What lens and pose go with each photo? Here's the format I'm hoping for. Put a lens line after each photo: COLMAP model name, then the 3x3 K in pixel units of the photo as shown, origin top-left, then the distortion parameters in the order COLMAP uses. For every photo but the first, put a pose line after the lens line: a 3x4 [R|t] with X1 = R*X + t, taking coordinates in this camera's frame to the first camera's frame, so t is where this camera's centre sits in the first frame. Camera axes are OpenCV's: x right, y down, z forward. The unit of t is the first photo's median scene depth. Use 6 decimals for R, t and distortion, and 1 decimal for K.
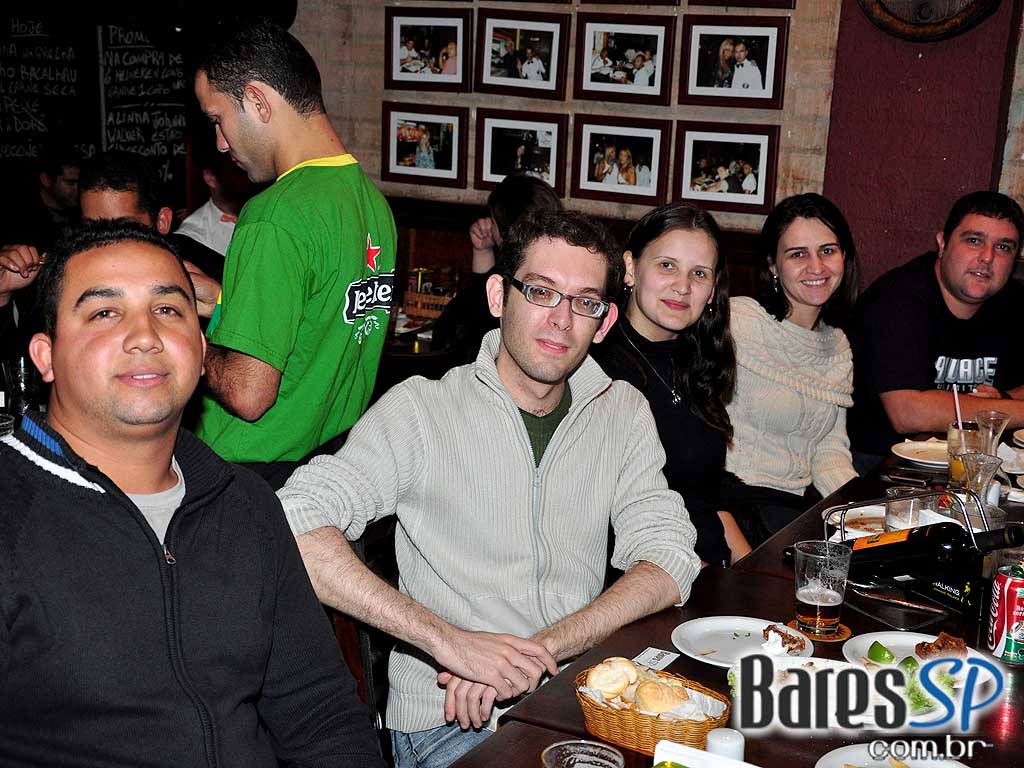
lens RADIAL K [[1482.5, 0, 512.1], [0, 1482.5, 382.4], [0, 0, 1]] dist [0.095627, 0.000000]
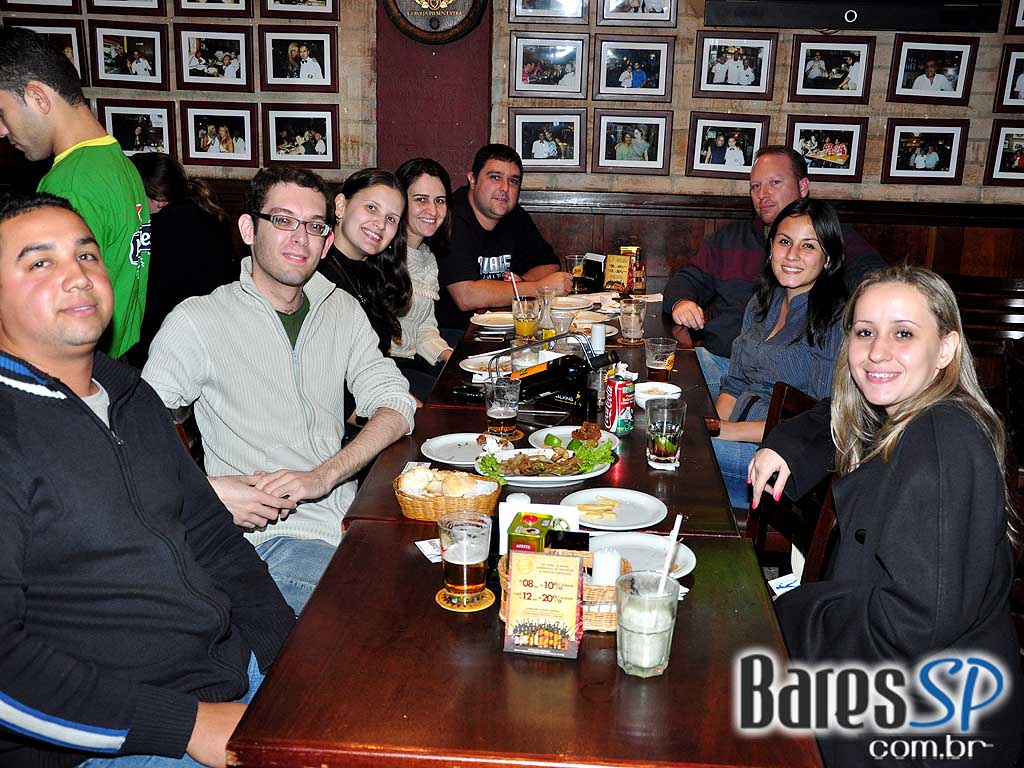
lens RADIAL K [[1068.6, 0, 504.1], [0, 1068.6, 378.9], [0, 0, 1]] dist [0.002931, 0.000000]
pose [[0.922359, -0.128549, 0.364321, -0.162837], [0.099162, 0.990200, 0.098338, 0.001214], [-0.373392, -0.054576, 0.926067, -0.014962]]
